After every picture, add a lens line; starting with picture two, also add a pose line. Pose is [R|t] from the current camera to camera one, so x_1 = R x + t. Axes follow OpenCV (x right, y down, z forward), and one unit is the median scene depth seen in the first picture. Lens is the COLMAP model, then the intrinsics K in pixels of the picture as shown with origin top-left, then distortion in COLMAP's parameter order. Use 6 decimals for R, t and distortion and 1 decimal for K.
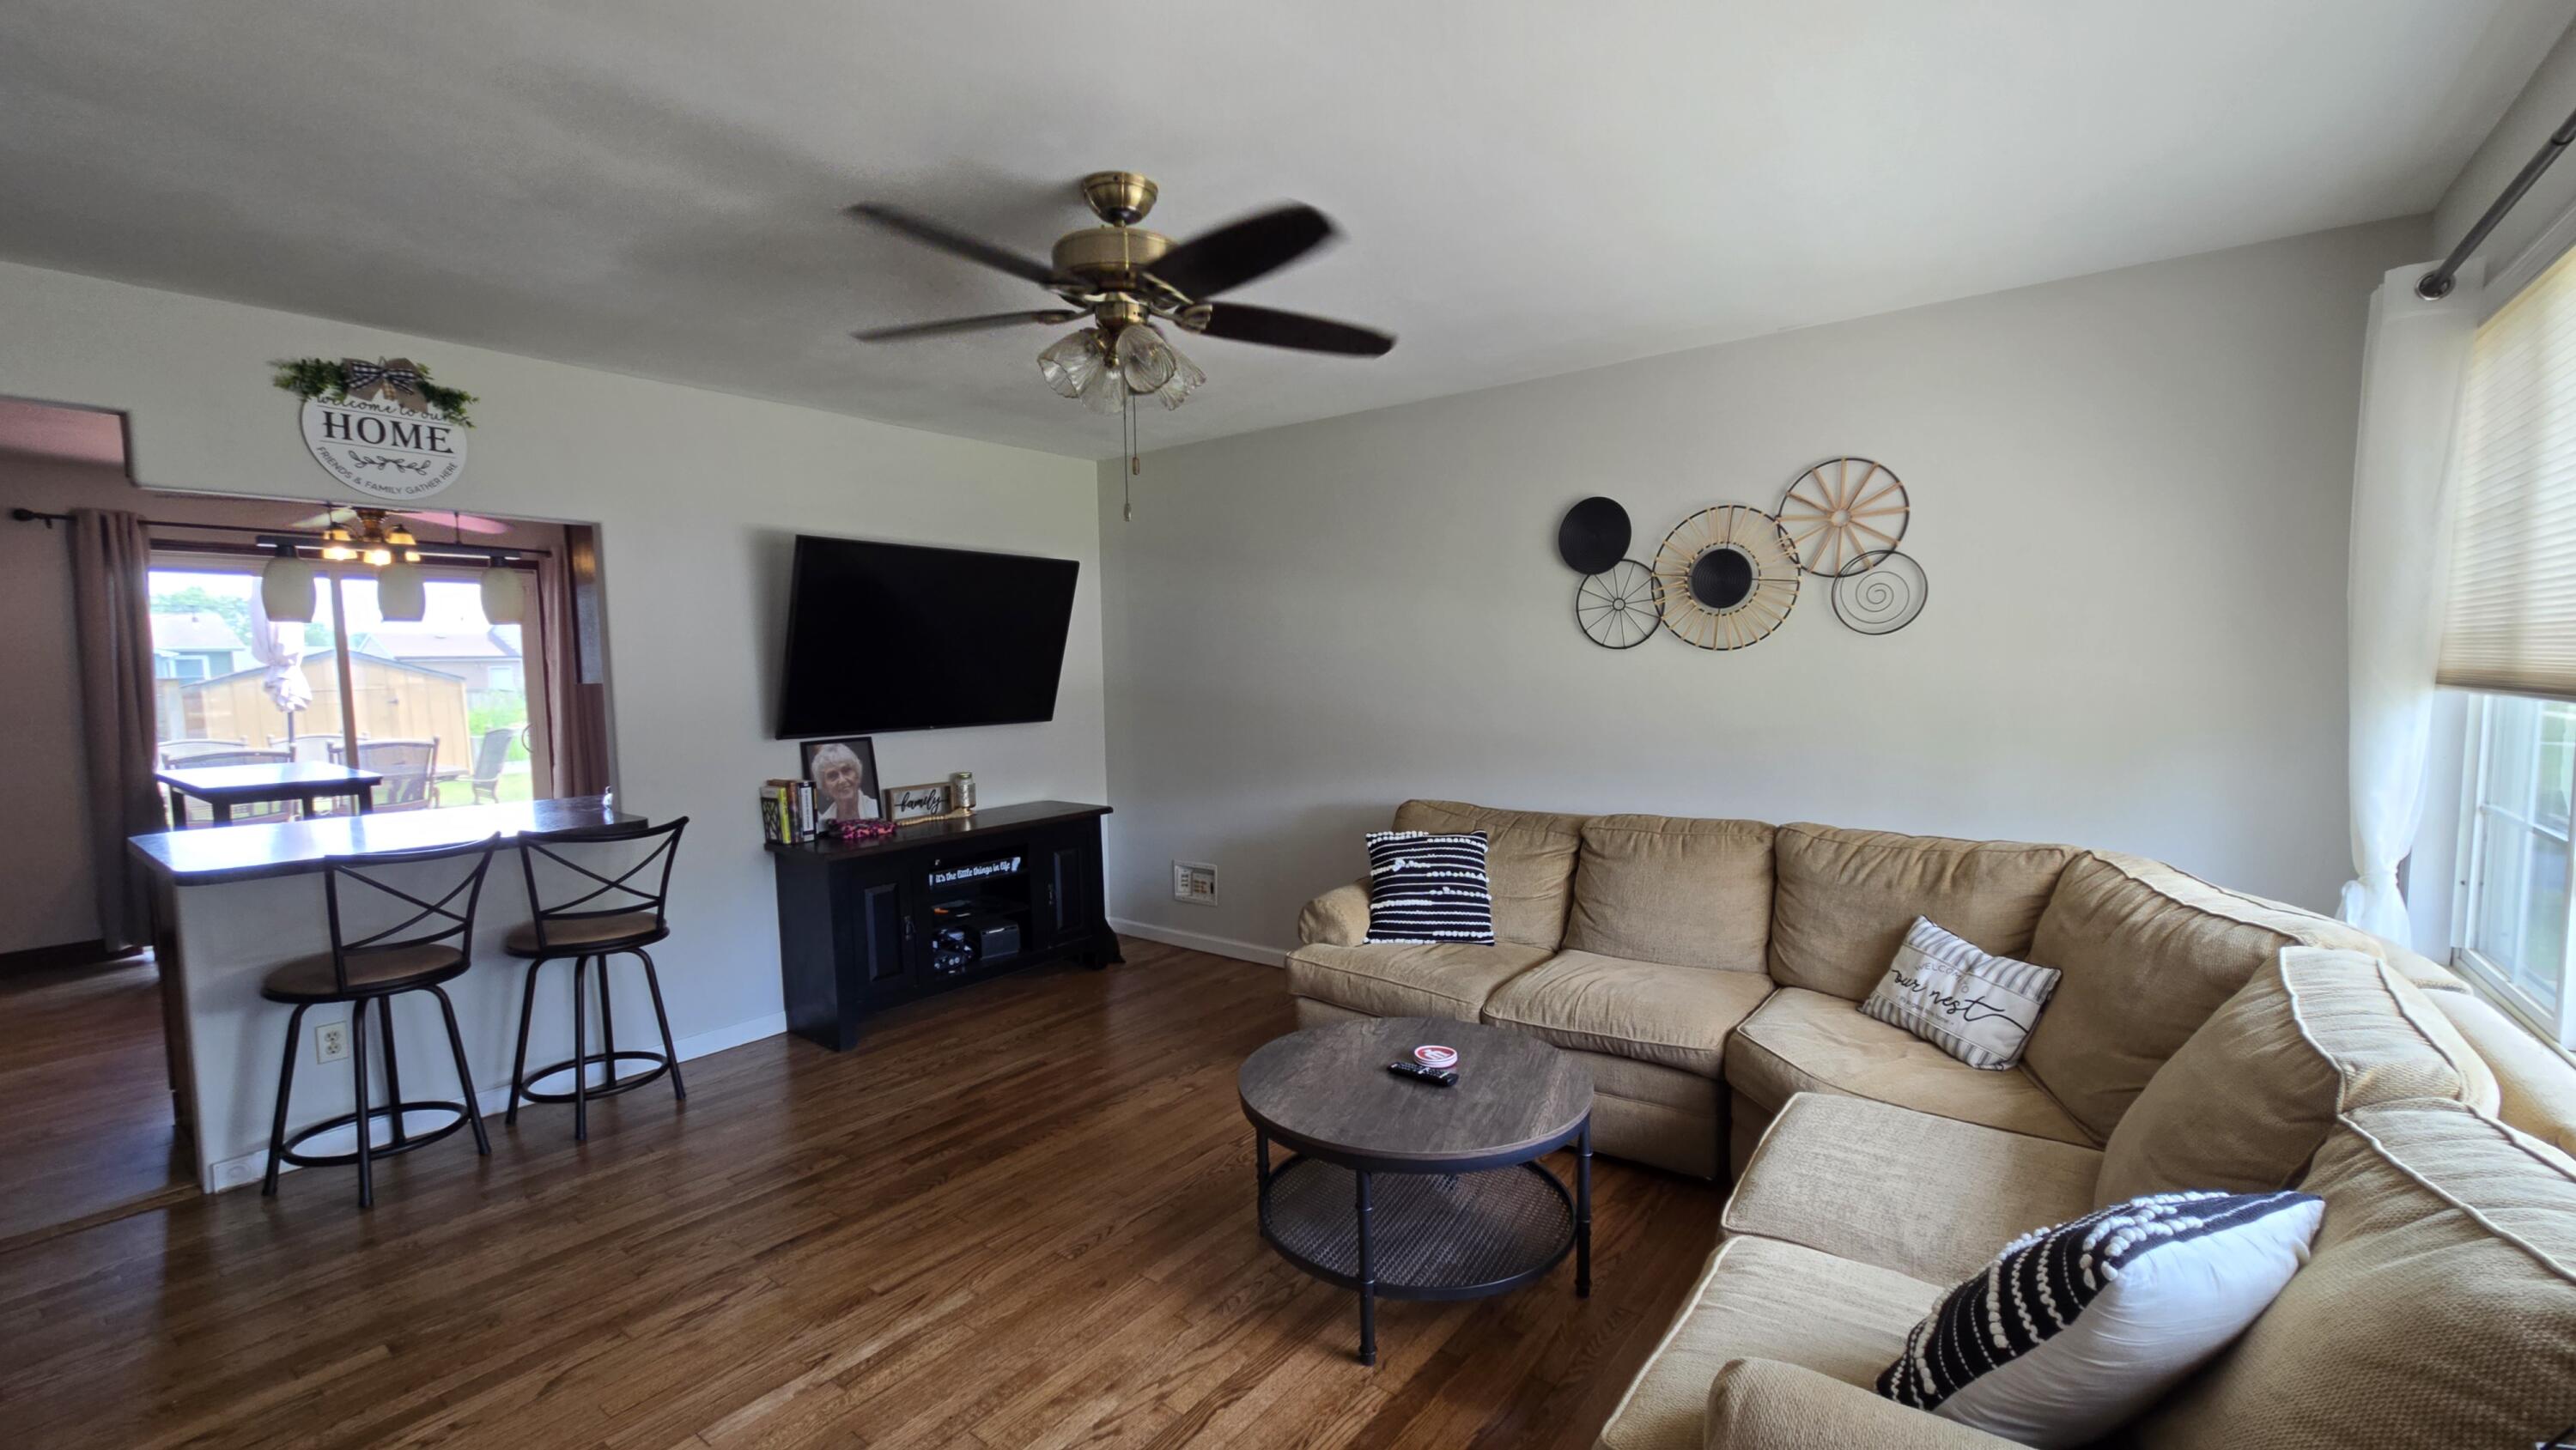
lens RADIAL K [[1050.5, 0, 1276.7], [0, 1050.5, 747.1], [0, 0, 1]] dist [-0.001832, -0.000073]
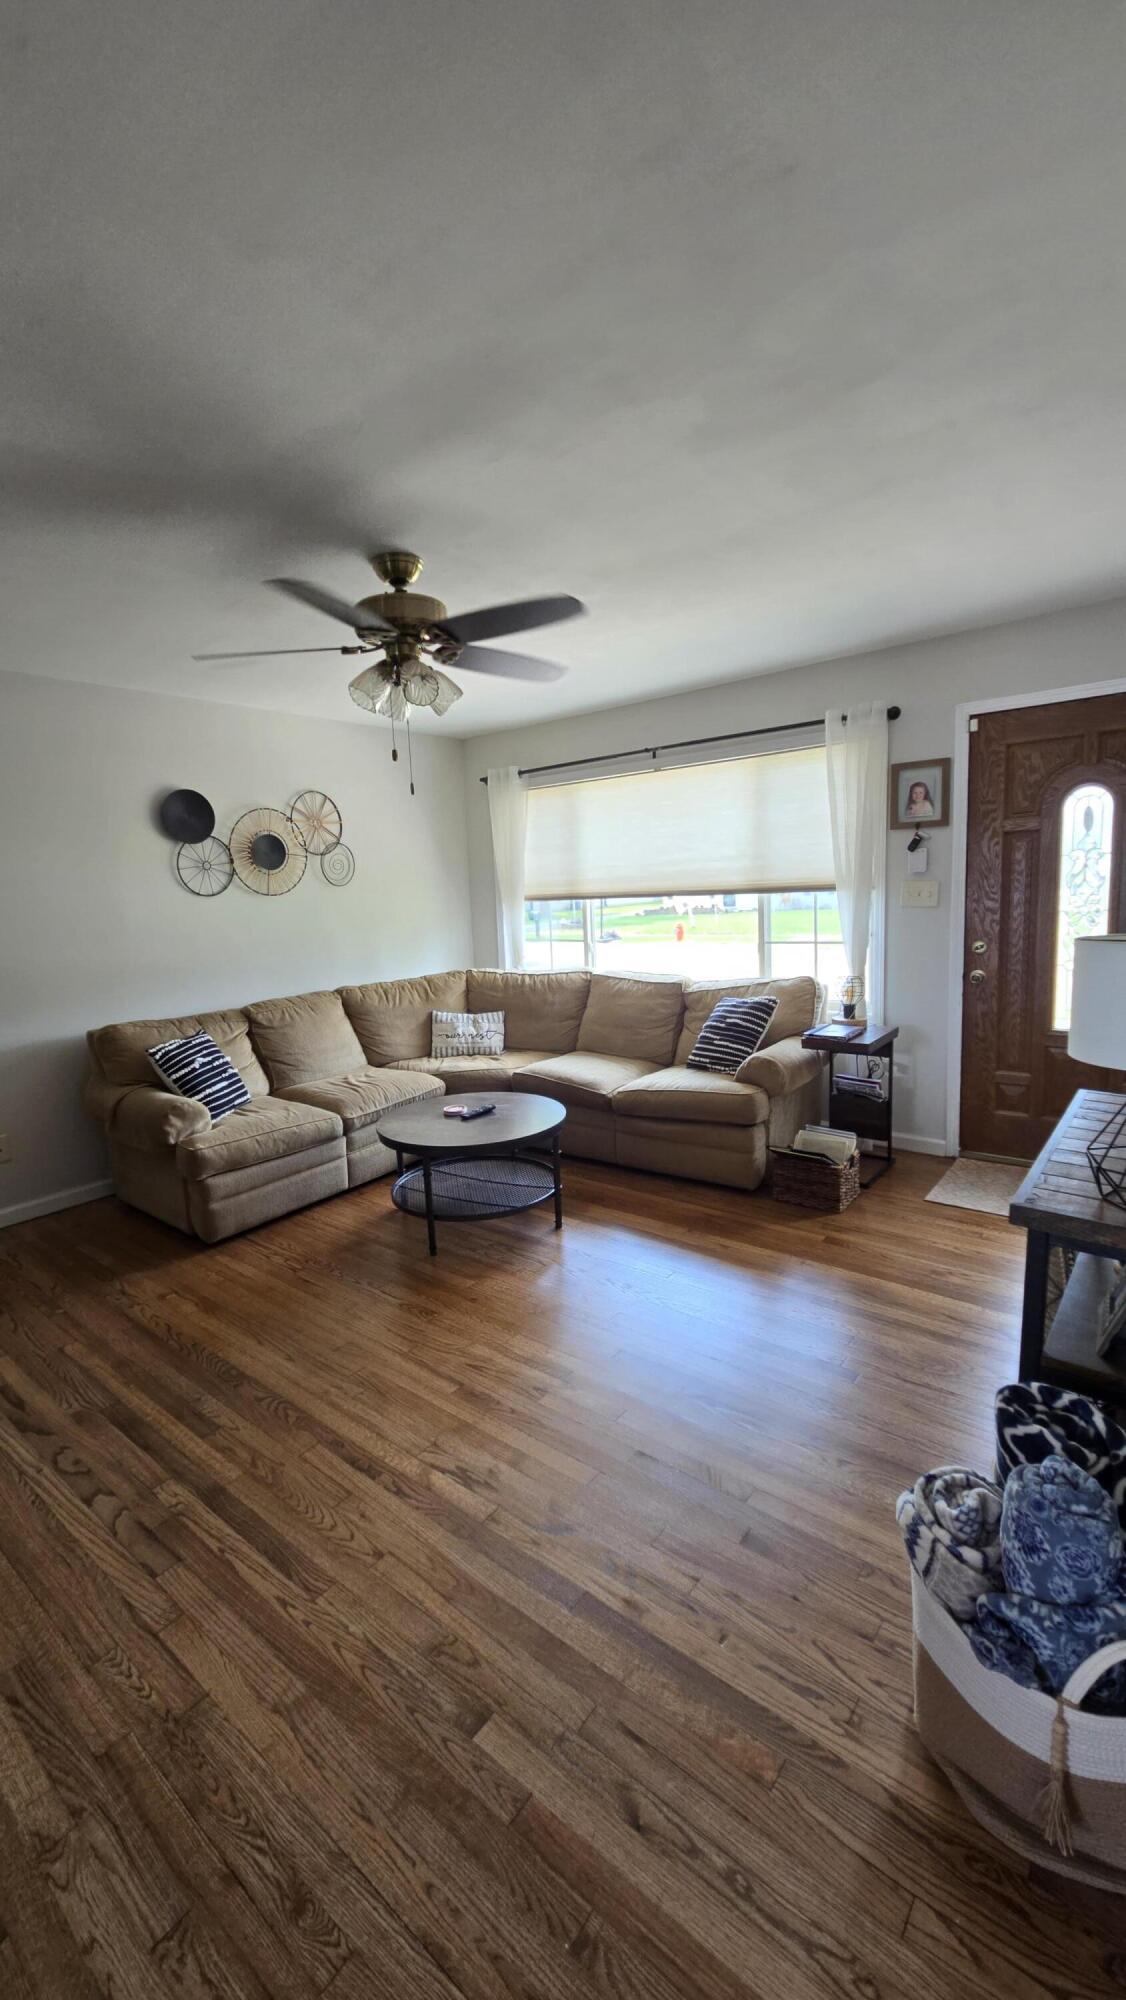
lens RADIAL K [[815.7, 0, 563.0], [0, 815.7, 1000.0], [0, 0, 1]] dist [-0.001832, -0.000073]
pose [[0.015466, -0.121040, 0.992527, -0.905738], [0.126327, 0.984928, 0.118145, -0.025888], [-0.991868, 0.123555, 0.030524, 0.551780]]
